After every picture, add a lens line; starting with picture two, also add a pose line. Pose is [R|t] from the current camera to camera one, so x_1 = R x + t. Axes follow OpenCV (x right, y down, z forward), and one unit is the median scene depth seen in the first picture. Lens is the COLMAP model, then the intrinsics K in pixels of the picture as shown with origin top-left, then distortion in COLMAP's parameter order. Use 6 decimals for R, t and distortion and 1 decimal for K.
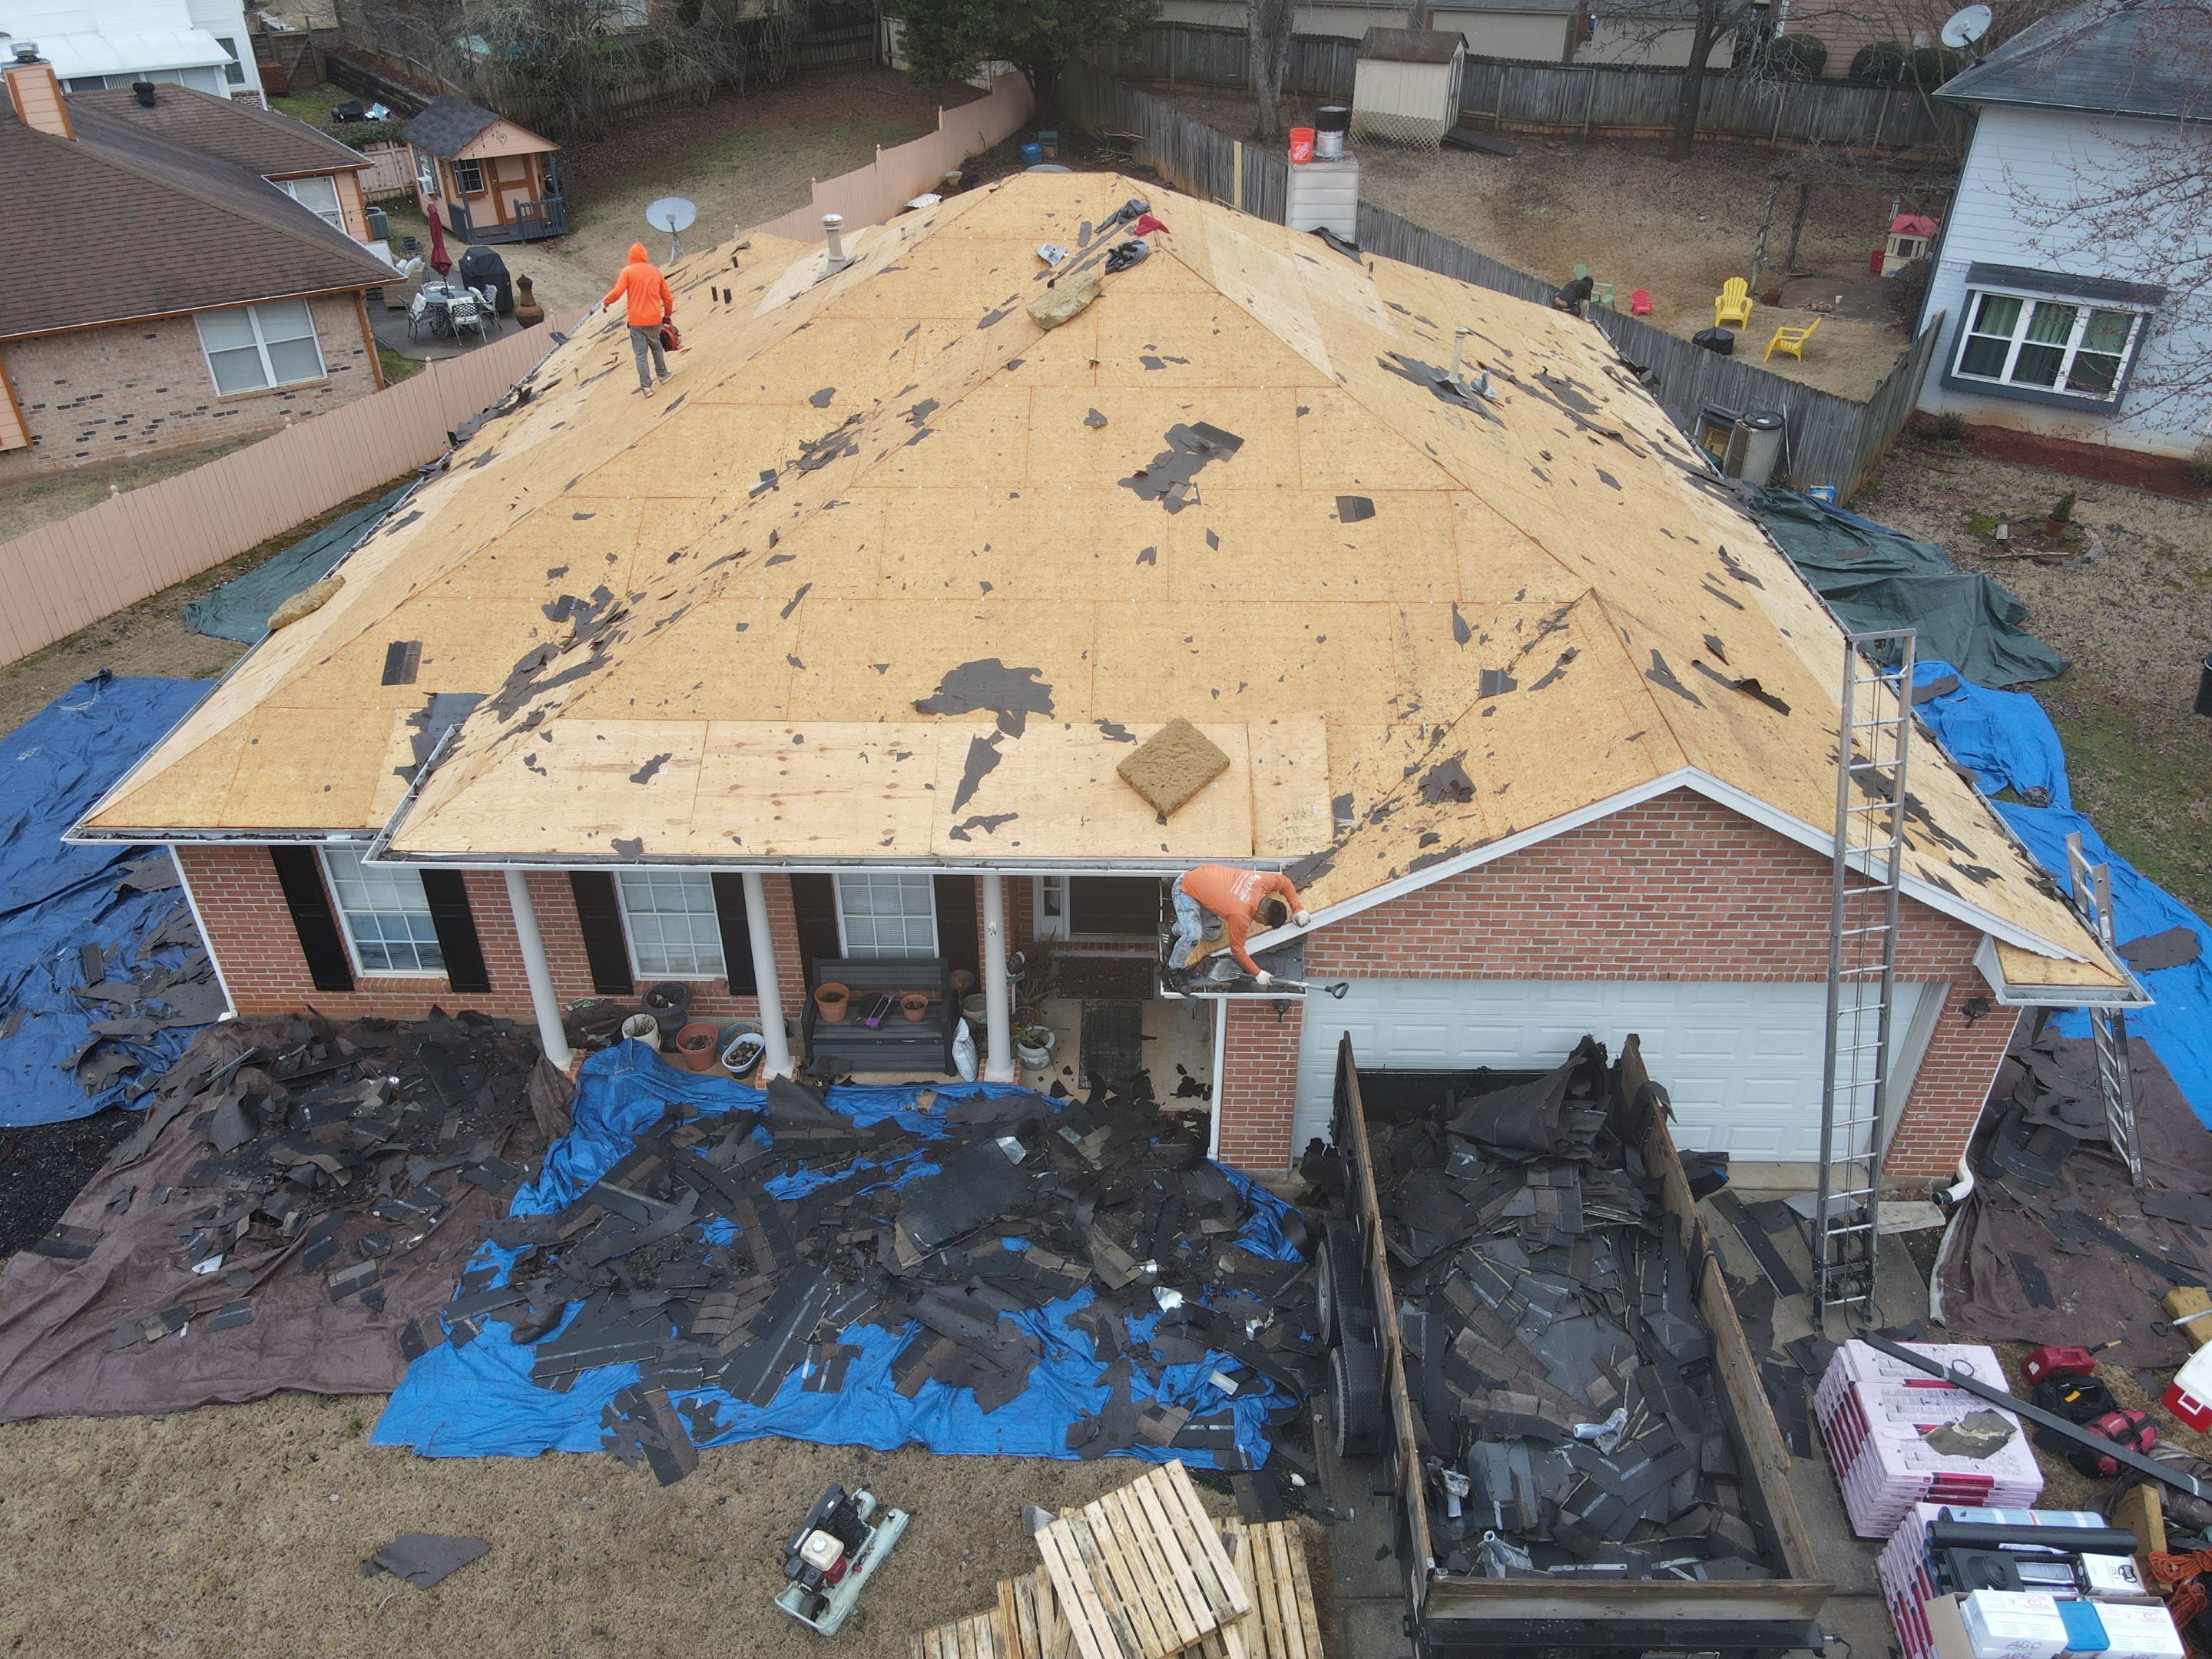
lens RADIAL K [[1604.7, 0, 1099.6], [0, 1604.7, 826.9], [0, 0, 1]] dist [-0.004409, 0.027096]
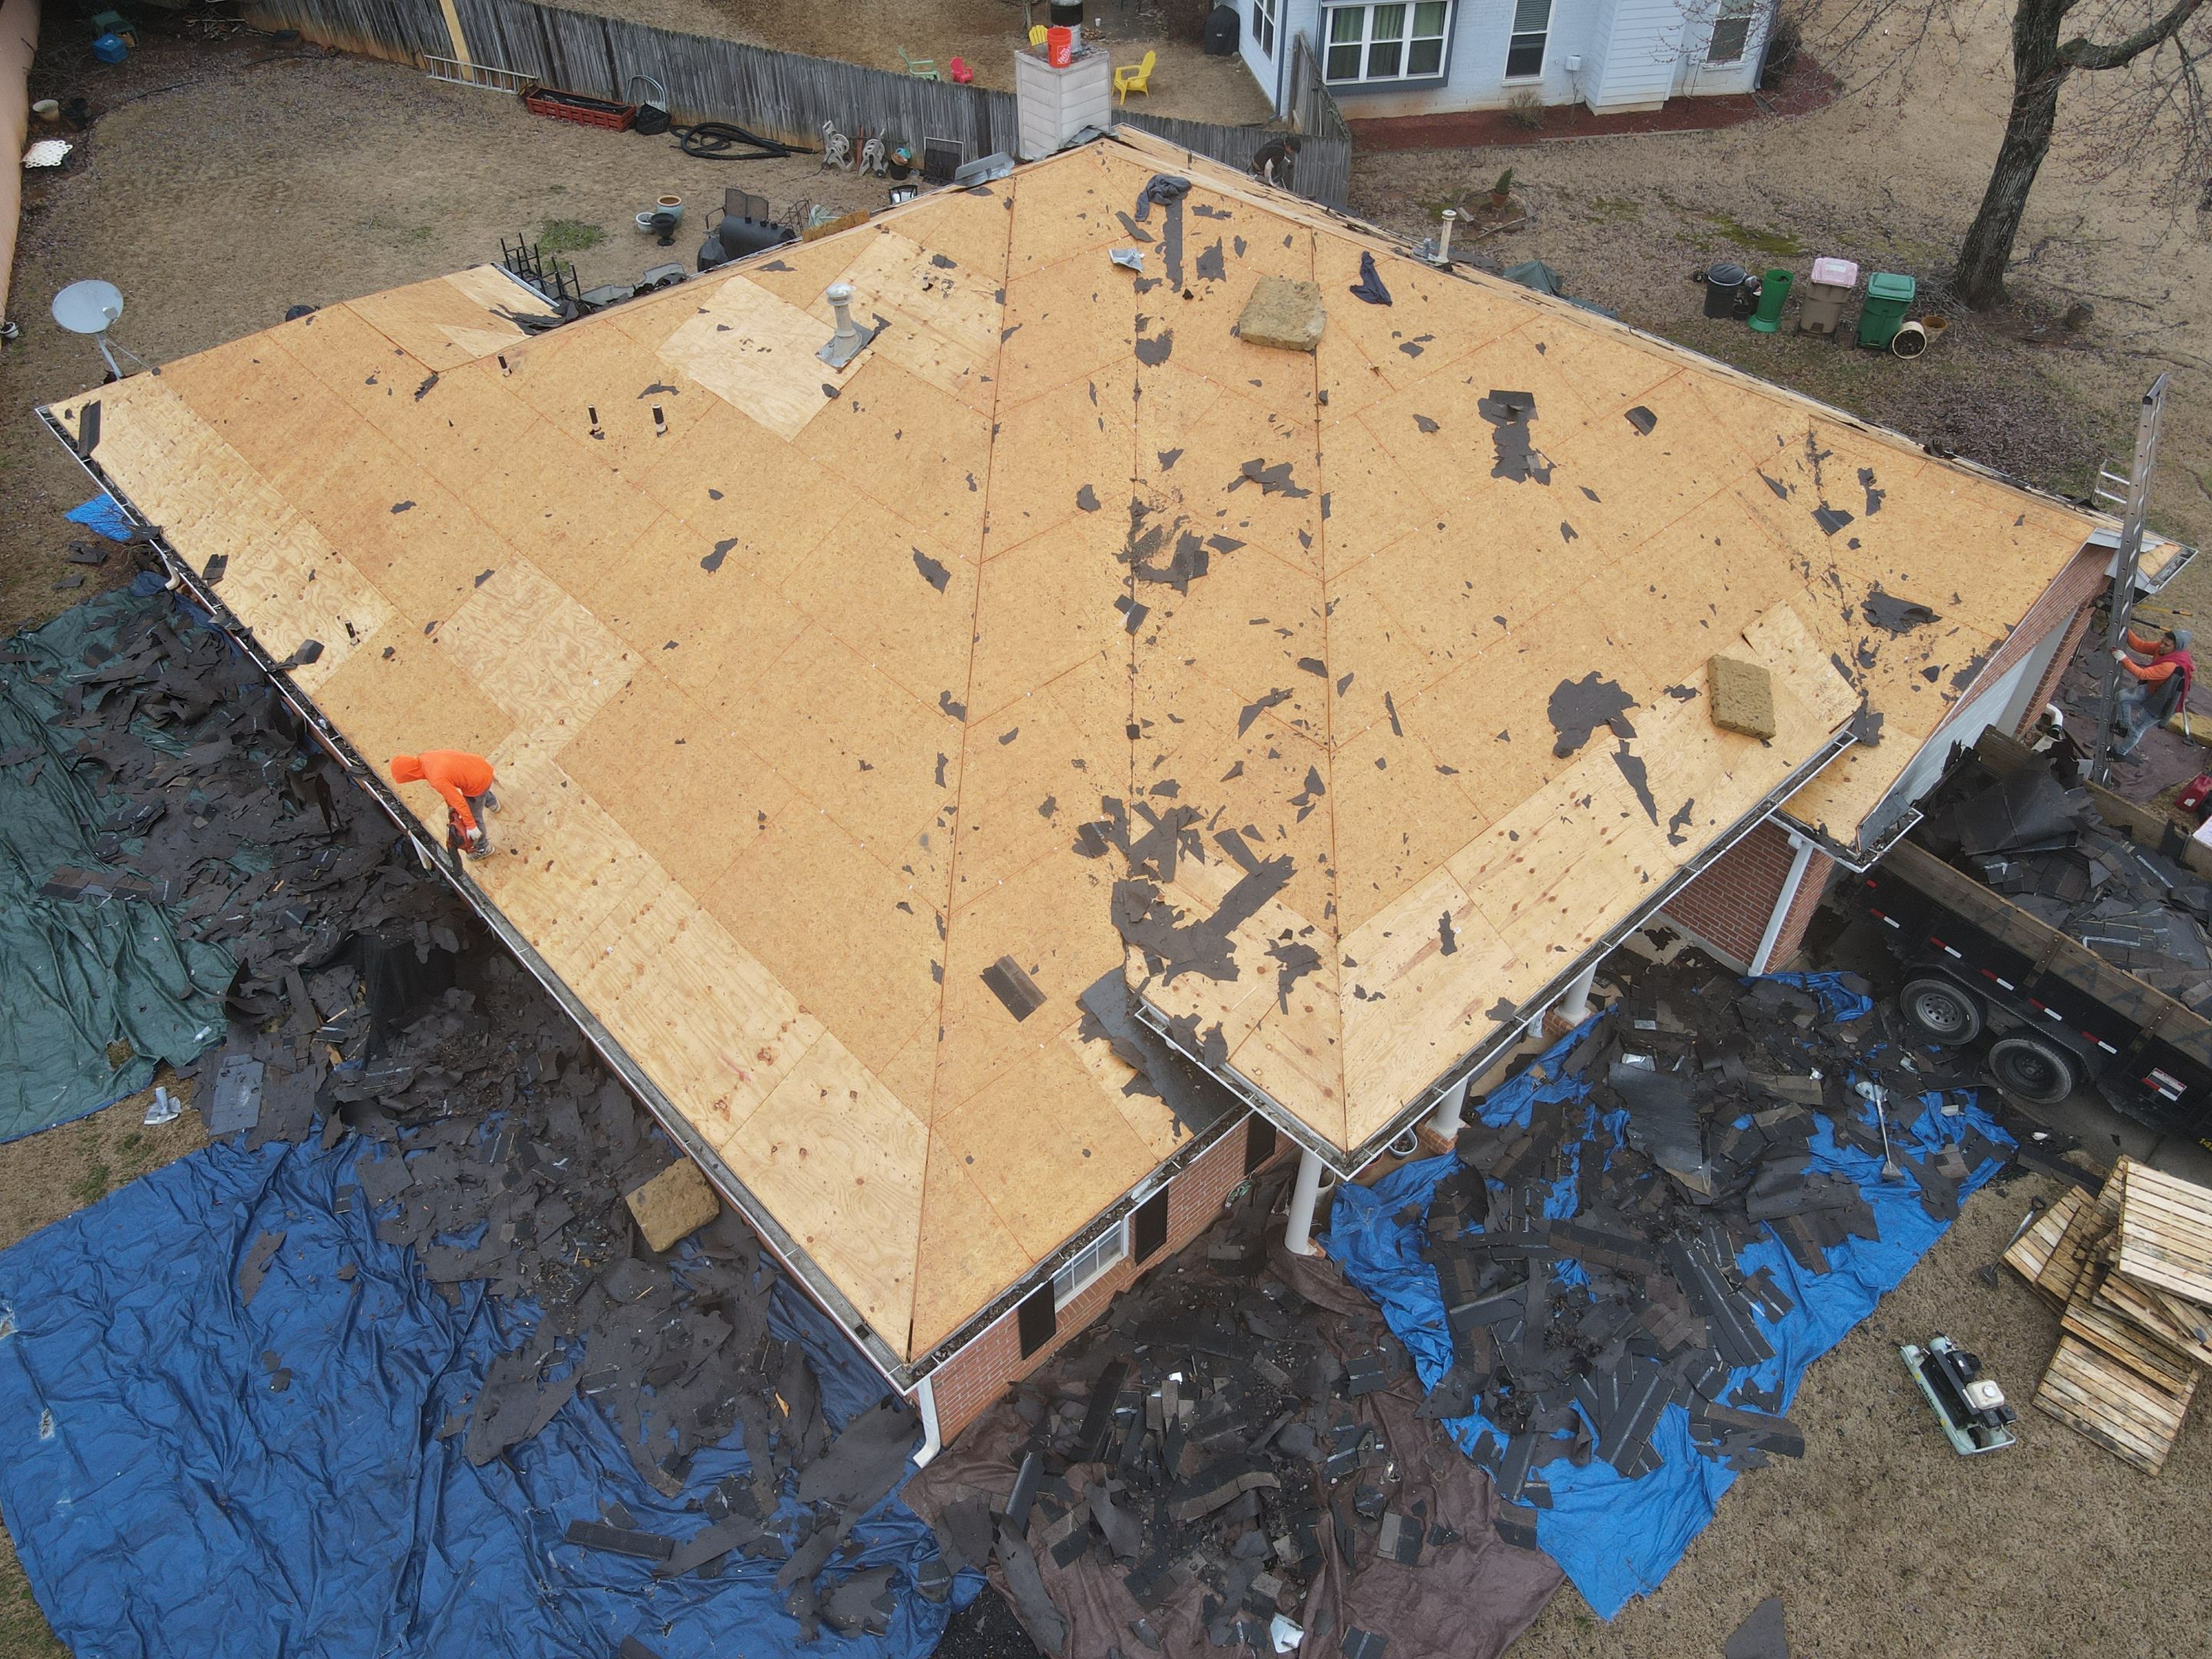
lens RADIAL K [[1604.7, 0, 1092.3], [0, 1604.7, 827.1], [0, 0, 1]] dist [-0.004409, 0.027096]
pose [[0.724186, -0.481923, 0.493259, -0.825458], [0.386189, 0.876014, 0.288890, -0.428271], [-0.571325, -0.018719, 0.820511, 0.295571]]
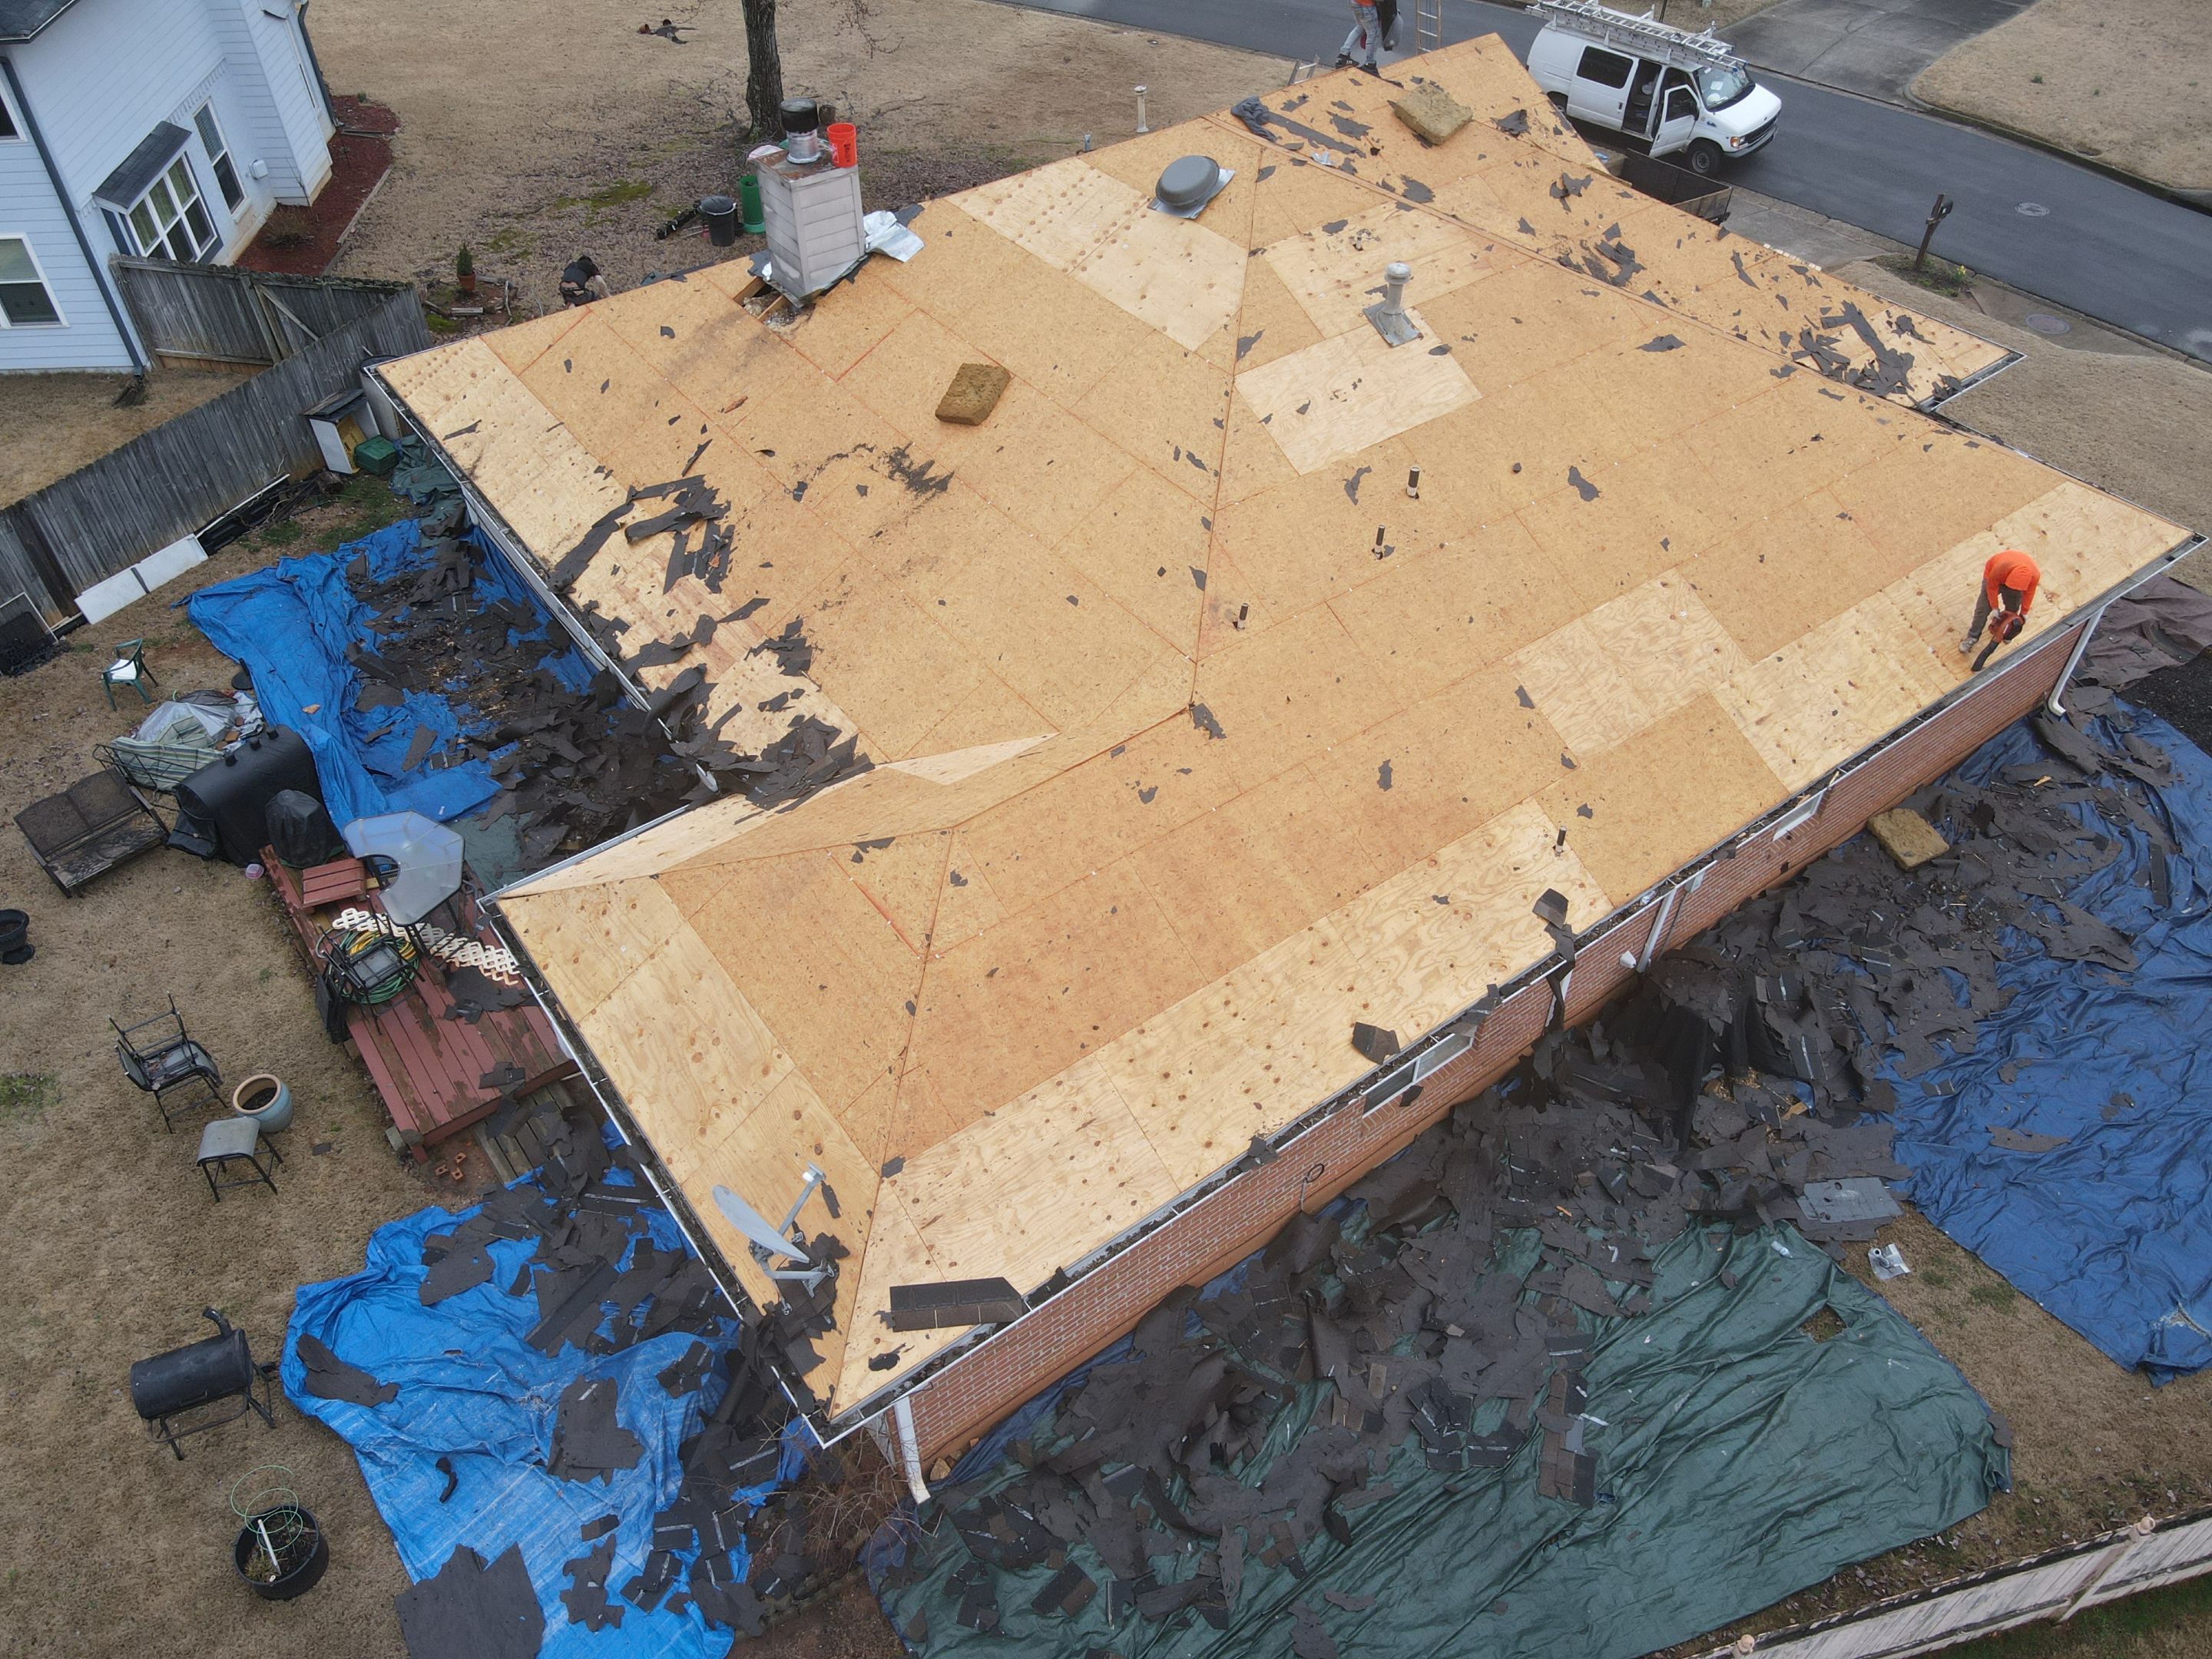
lens RADIAL K [[1604.7, 0, 1108.3], [0, 1604.7, 834.2], [0, 0, 1]] dist [-0.004409, 0.027096]
pose [[-0.610154, -0.550171, 0.570109, -0.975140], [0.440486, 0.362550, 0.821297, -1.389416], [-0.658547, 0.752243, 0.021131, 1.733221]]
